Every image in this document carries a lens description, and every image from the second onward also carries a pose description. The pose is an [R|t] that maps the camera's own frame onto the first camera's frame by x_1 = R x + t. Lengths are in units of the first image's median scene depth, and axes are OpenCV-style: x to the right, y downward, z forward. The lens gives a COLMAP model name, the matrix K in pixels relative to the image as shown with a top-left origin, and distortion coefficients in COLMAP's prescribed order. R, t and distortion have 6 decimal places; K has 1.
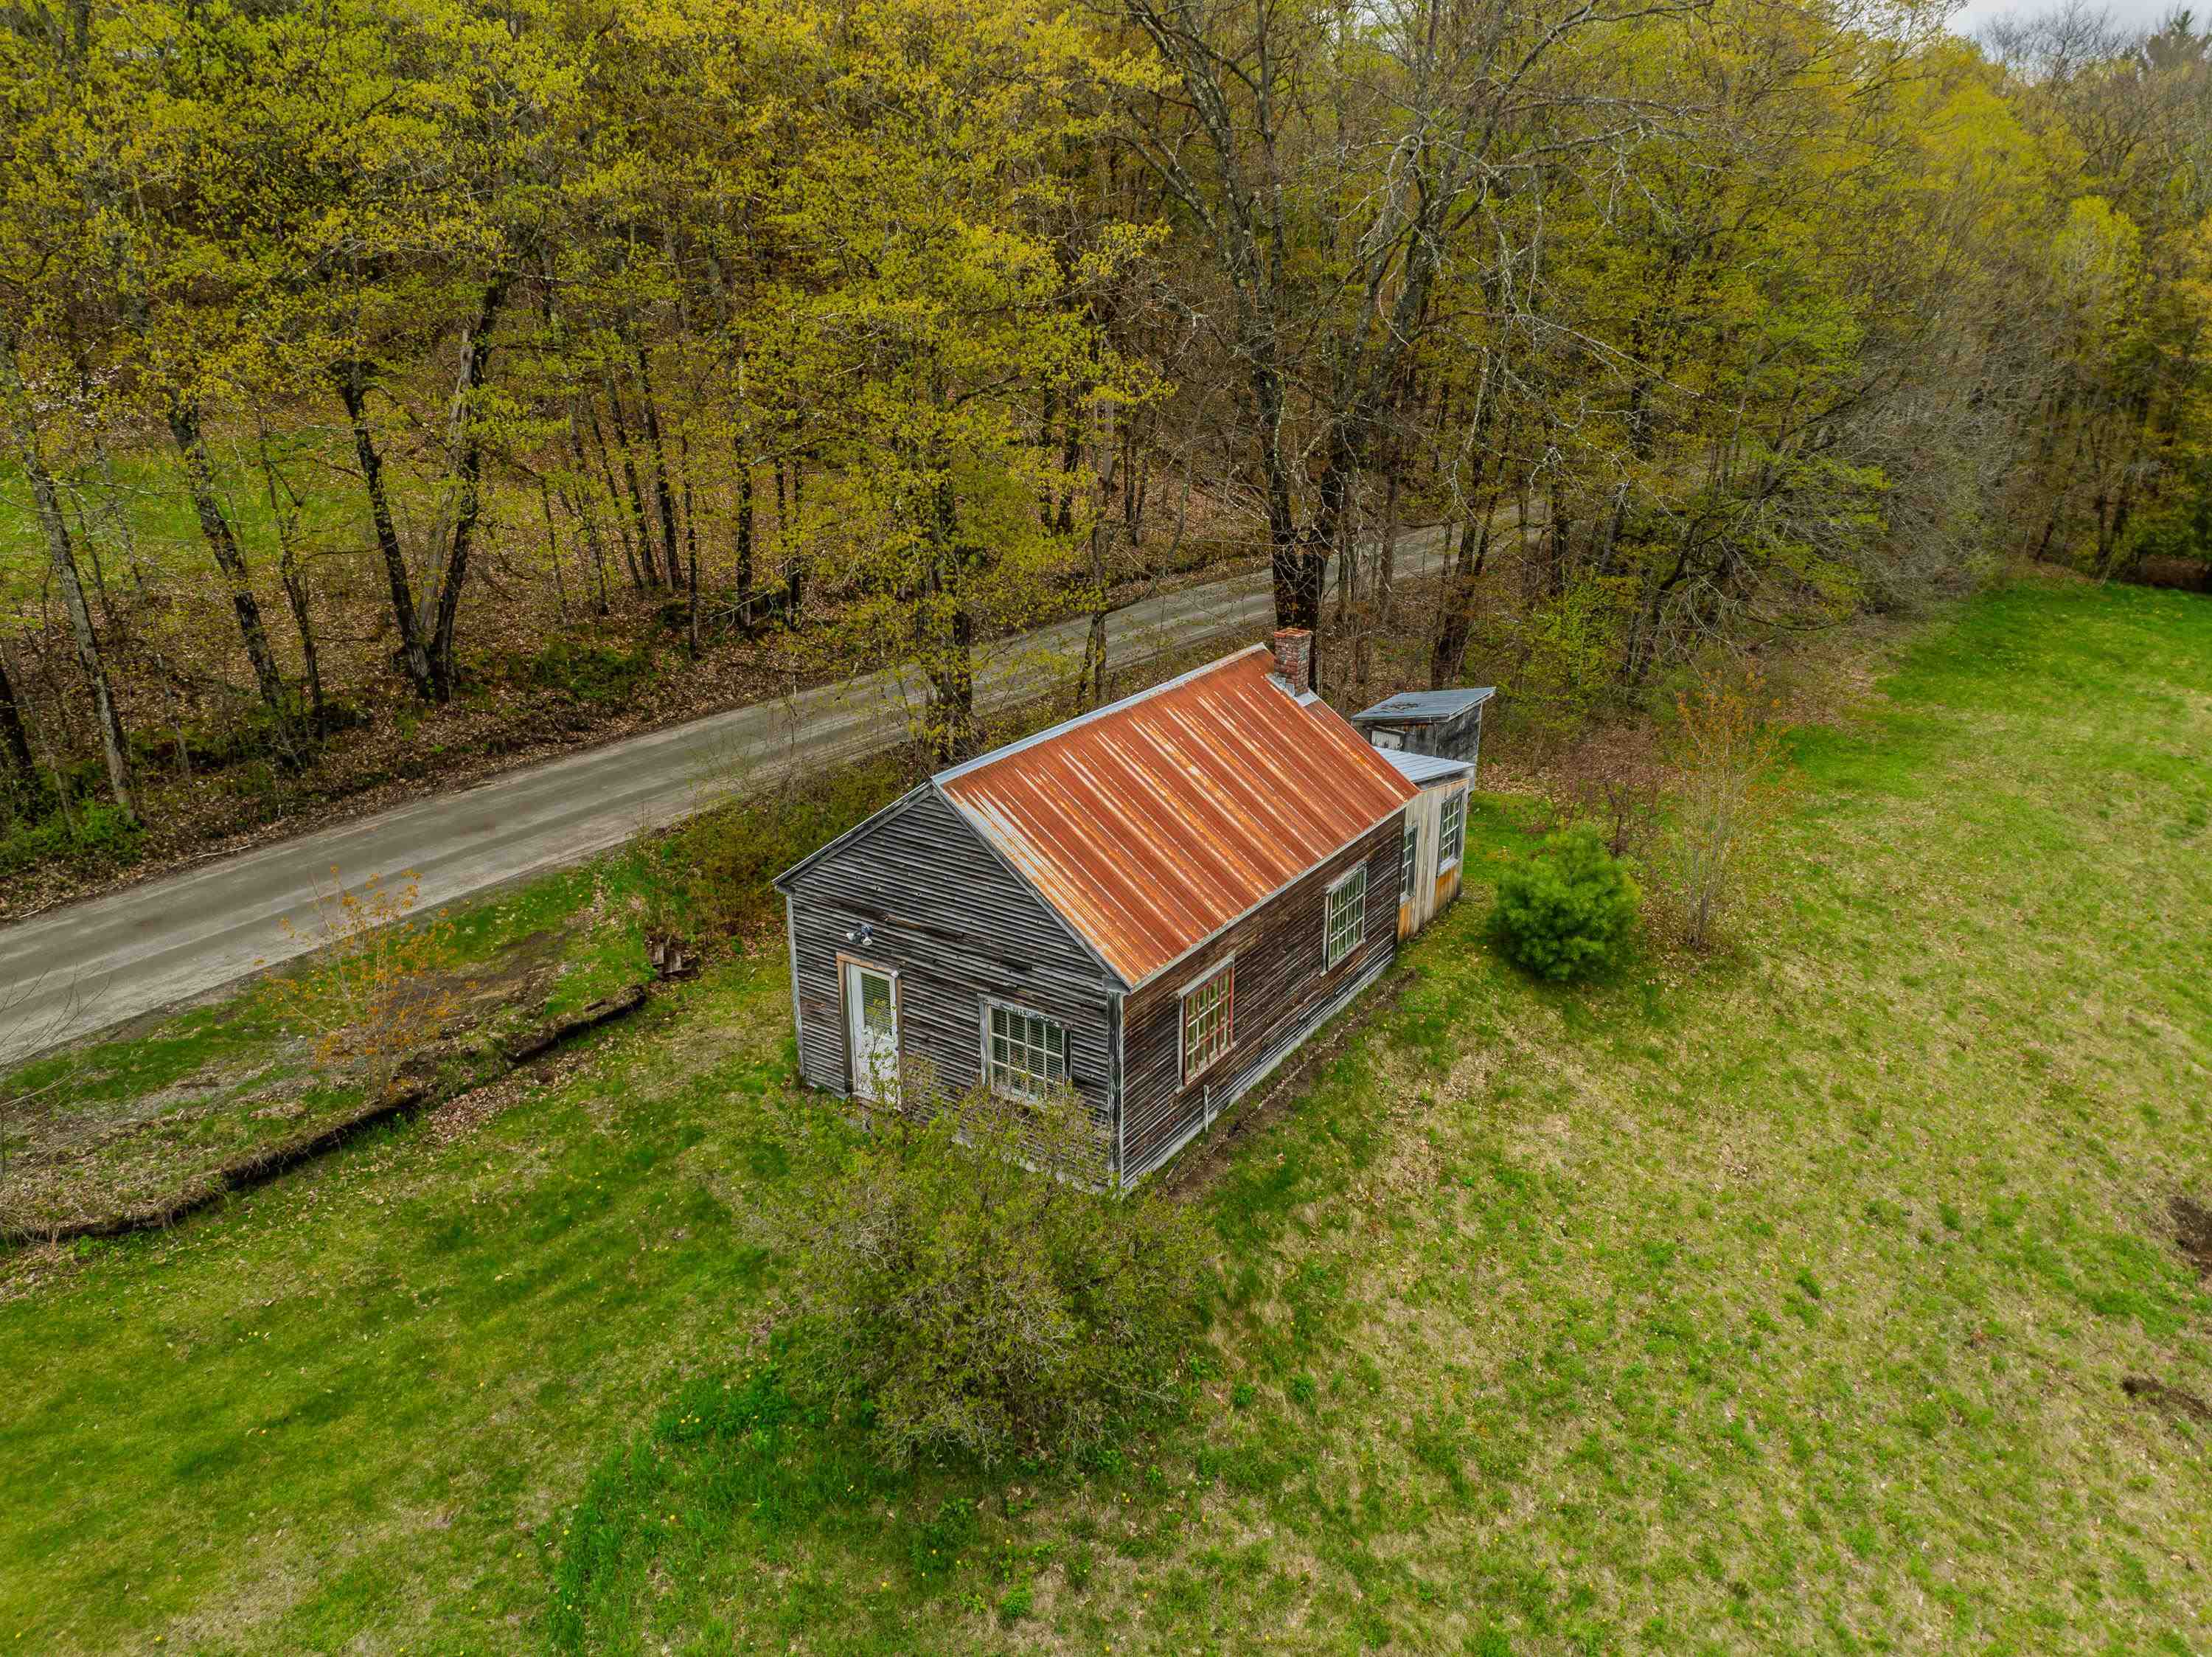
lens RADIAL K [[1519.8, 0, 1106.0], [0, 1519.8, 828.5], [0, 0, 1]] dist [-0.073477, 0.039144]
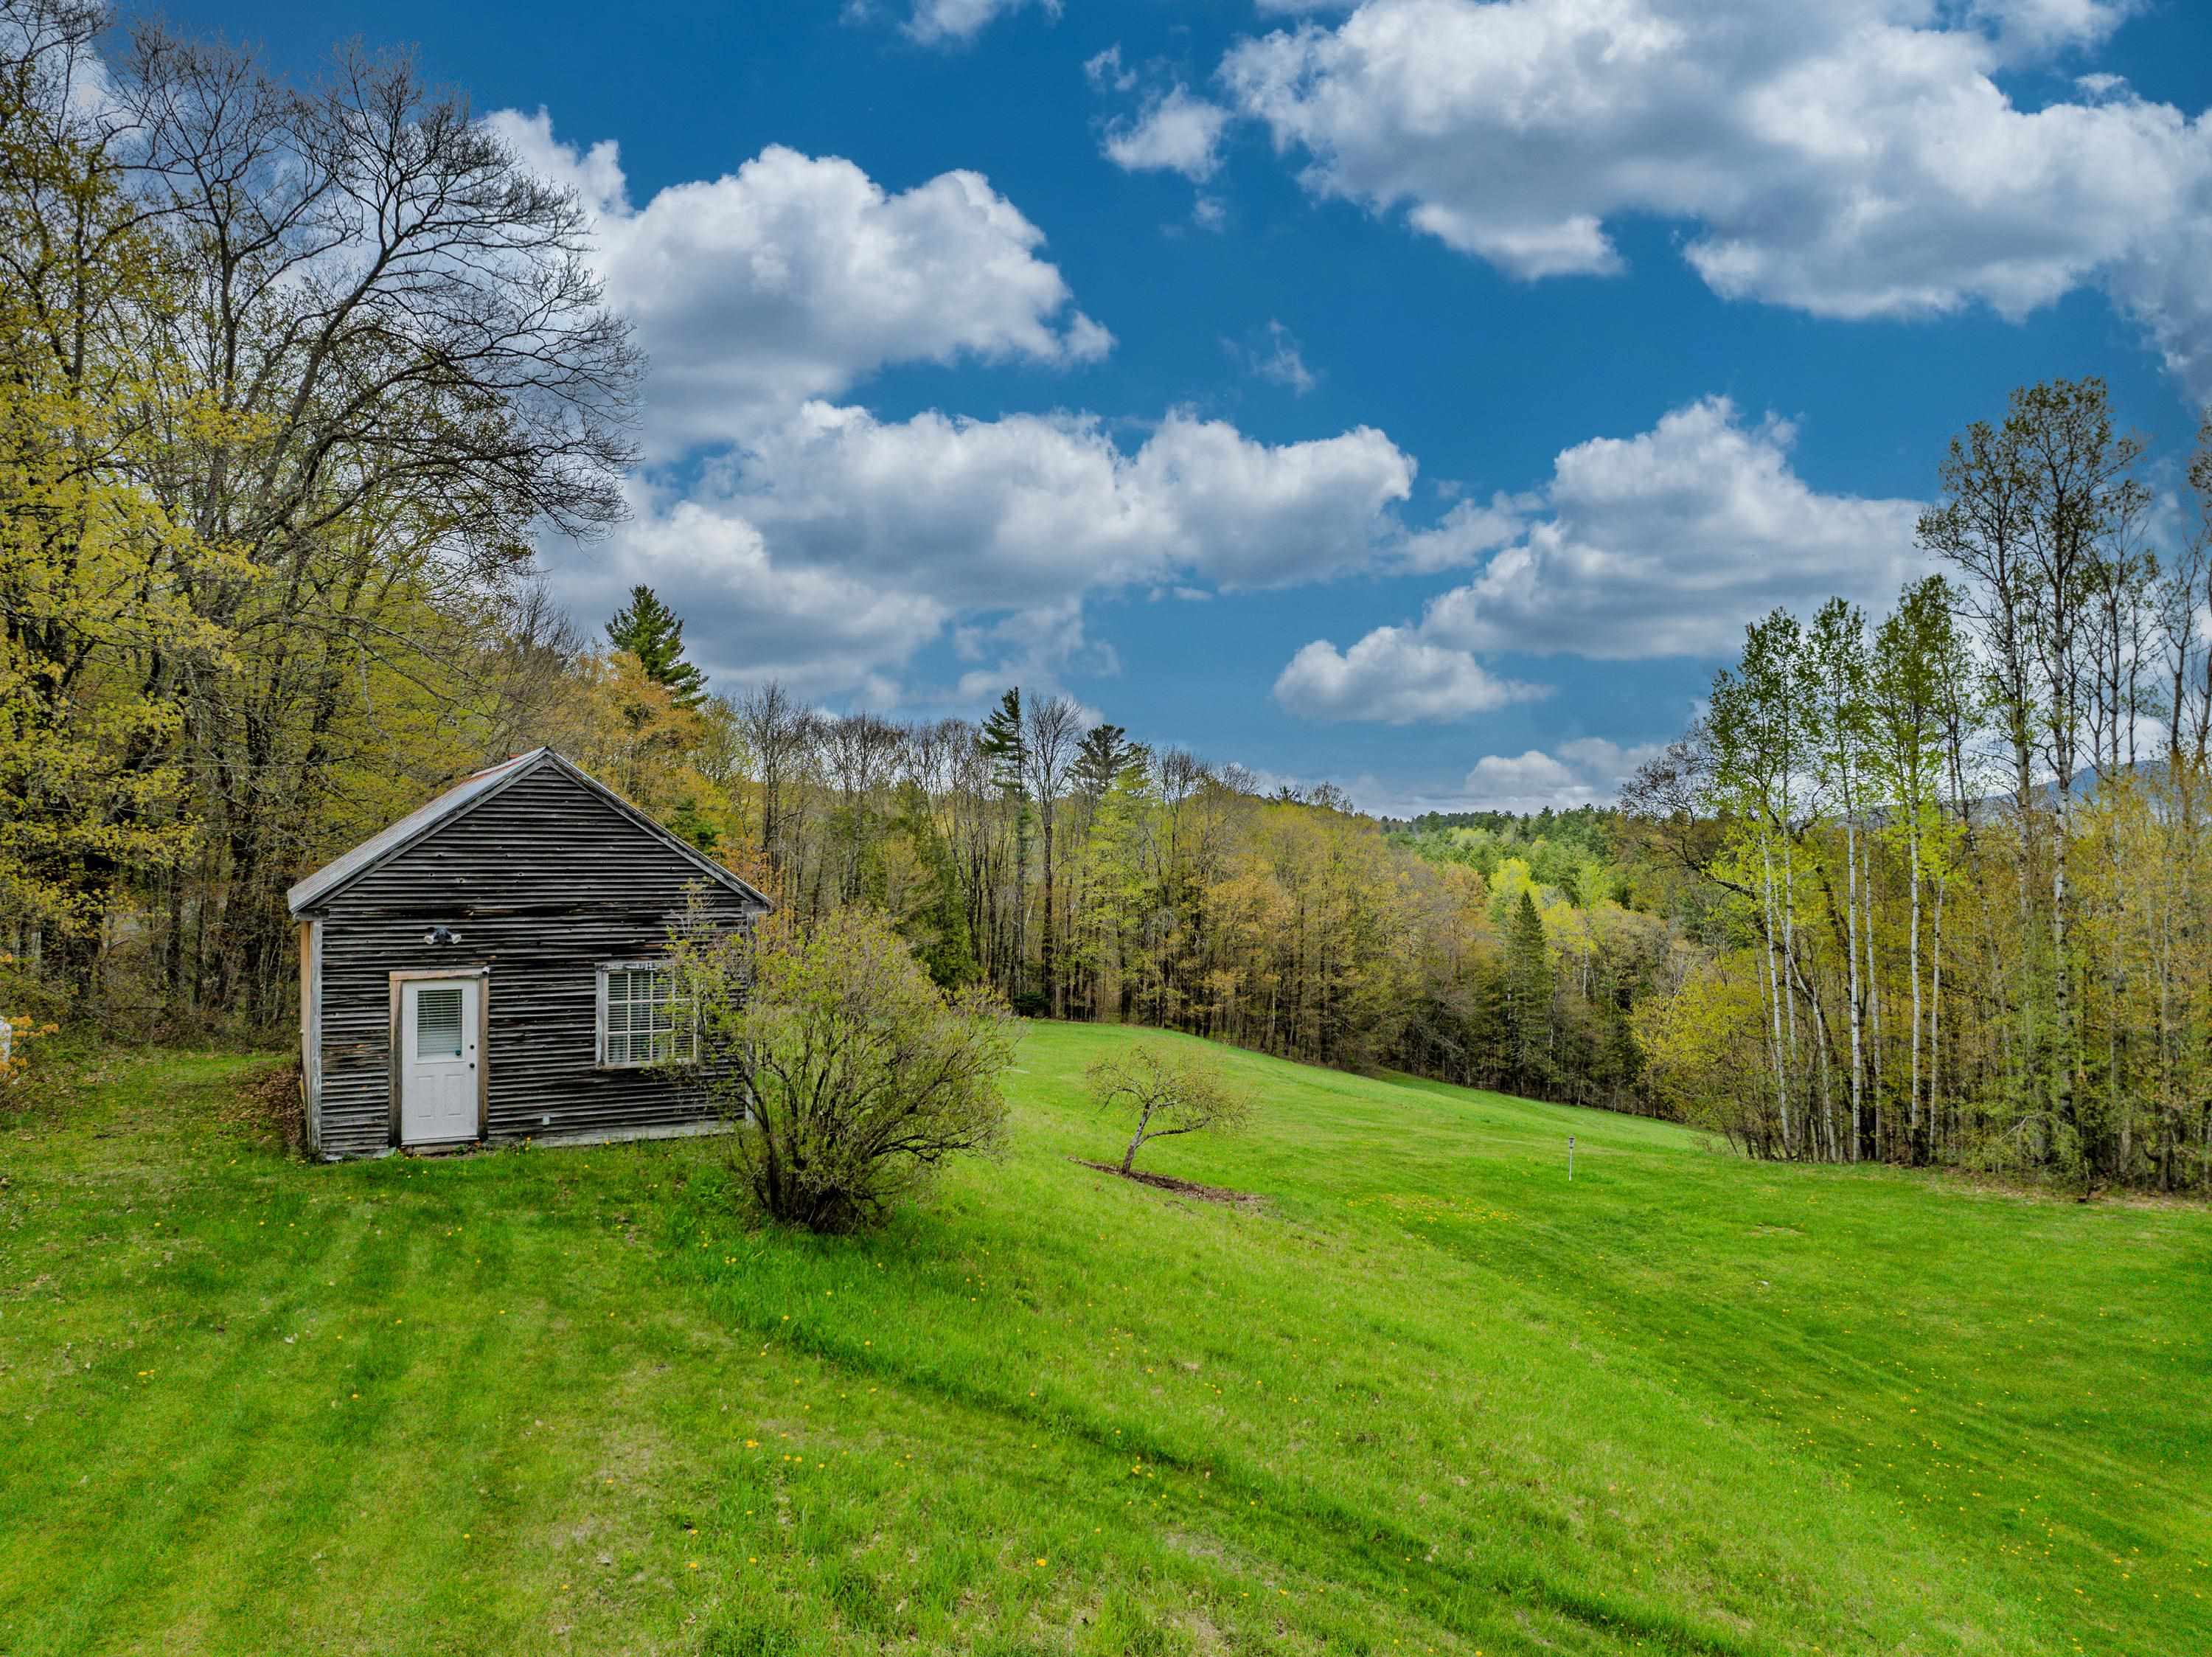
lens RADIAL K [[1519.8, 0, 1106.0], [0, 1519.8, 828.5], [0, 0, 1]] dist [-0.073477, 0.039144]
pose [[0.507624, -0.006276, 0.861556, -0.775101], [0.279486, 0.947098, -0.157772, 0.276701], [-0.814988, 0.320882, 0.482524, 0.198638]]
